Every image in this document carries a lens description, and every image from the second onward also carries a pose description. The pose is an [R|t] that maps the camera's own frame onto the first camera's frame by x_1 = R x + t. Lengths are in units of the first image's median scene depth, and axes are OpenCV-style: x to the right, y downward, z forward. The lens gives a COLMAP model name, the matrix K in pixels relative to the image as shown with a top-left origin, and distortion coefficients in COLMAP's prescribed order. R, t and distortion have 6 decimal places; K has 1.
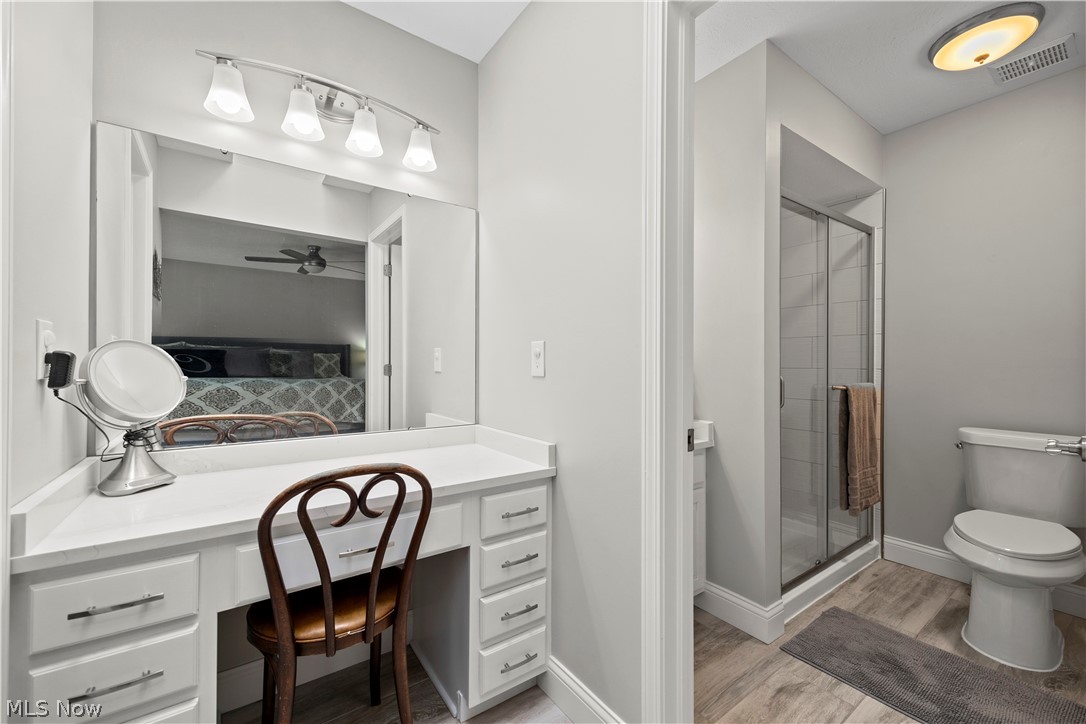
lens RADIAL K [[433.8, 0, 544.1], [0, 433.8, 369.8], [0, 0, 1]] dist [-0.001953, 0.000018]
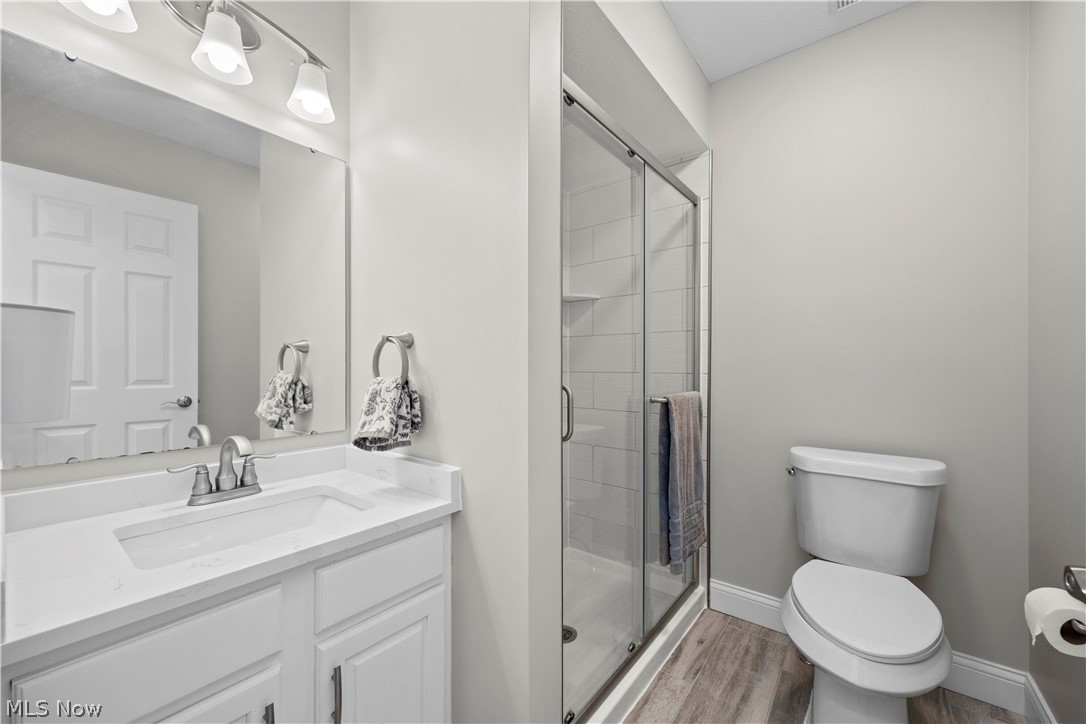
lens RADIAL K [[433.8, 0, 544.1], [0, 433.8, 369.8], [0, 0, 1]] dist [-0.001953, 0.000018]
pose [[0.956259, 0.000803, 0.292521, 0.272726], [-0.000861, 1.000000, 0.000068, -0.009488], [-0.292520, -0.000317, 0.956259, 0.344775]]
